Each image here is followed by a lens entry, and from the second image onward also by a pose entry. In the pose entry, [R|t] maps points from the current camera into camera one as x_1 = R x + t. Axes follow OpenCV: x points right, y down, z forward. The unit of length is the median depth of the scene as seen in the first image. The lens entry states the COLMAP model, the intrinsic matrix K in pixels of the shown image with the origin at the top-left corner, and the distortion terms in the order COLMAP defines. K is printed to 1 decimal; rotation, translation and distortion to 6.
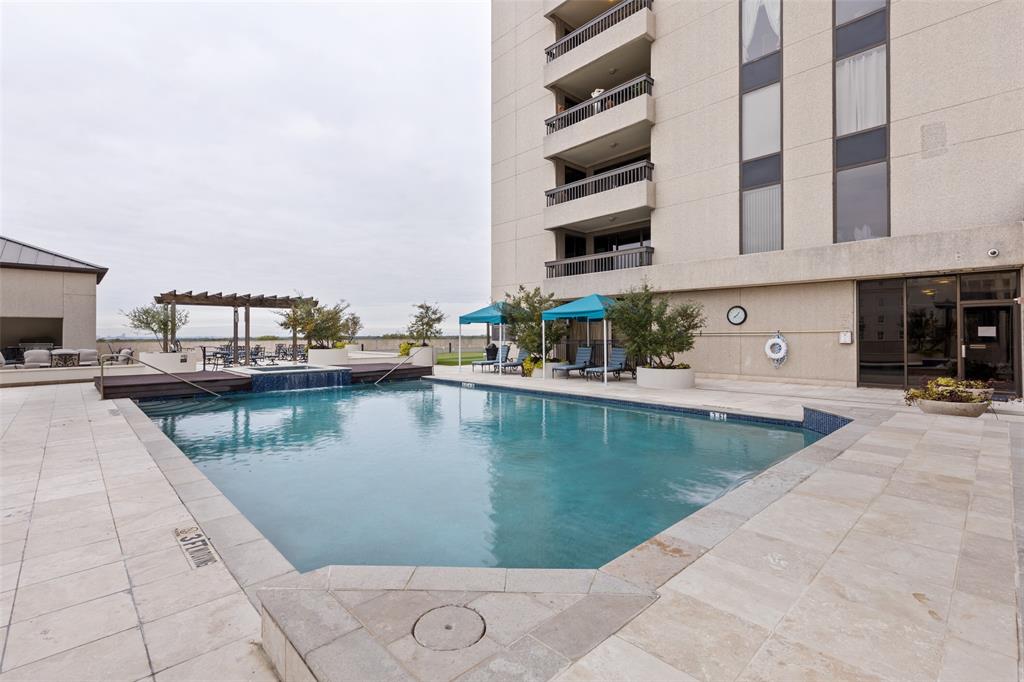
lens RADIAL K [[462.4, 0, 518.5], [0, 462.4, 334.2], [0, 0, 1]] dist [0.004532, 0.000111]
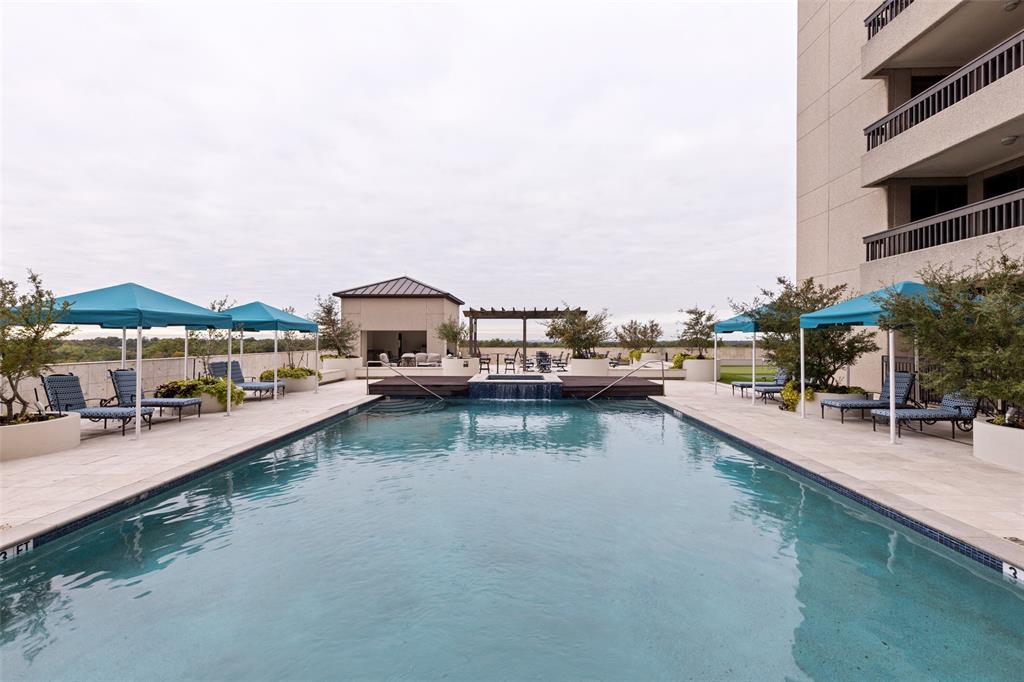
lens RADIAL K [[462.4, 0, 511.7], [0, 462.4, 338.1], [0, 0, 1]] dist [0.004532, 0.000111]
pose [[0.701562, -0.000423, -0.712608, 0.189079], [-0.001773, 0.999996, -0.002340, -0.010528], [0.712606, 0.002905, 0.701558, 0.198154]]
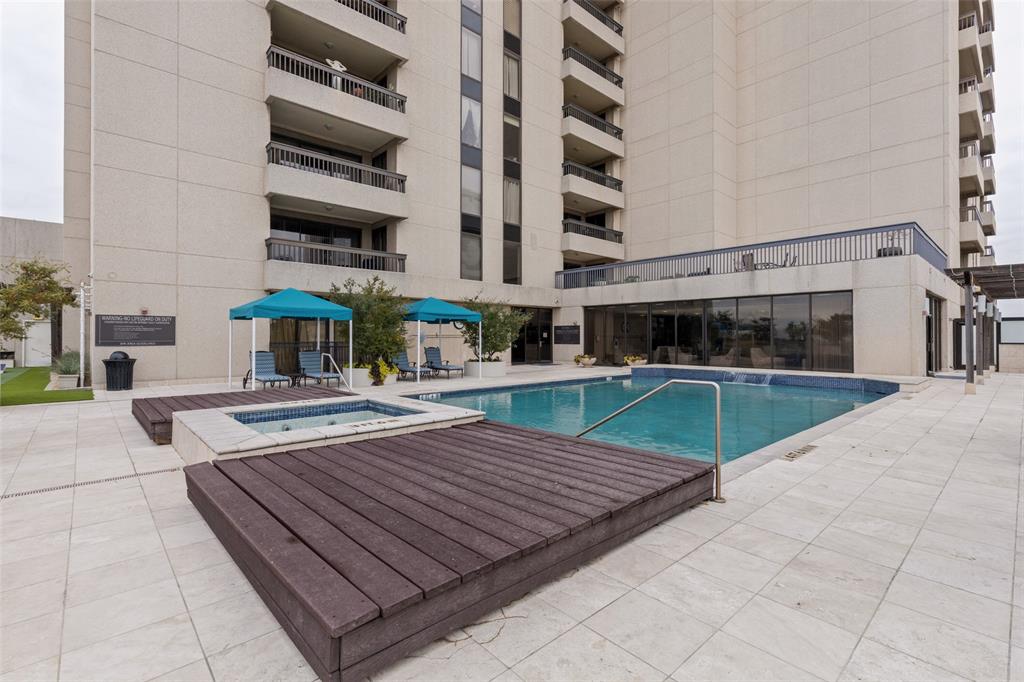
lens RADIAL K [[462.4, 0, 519.5], [0, 462.4, 339.1], [0, 0, 1]] dist [0.004532, 0.000111]
pose [[0.026977, -0.001285, 0.999635, -0.702369], [0.003289, 0.999994, 0.001197, 0.006335], [-0.999631, 0.003256, 0.026981, 0.613798]]
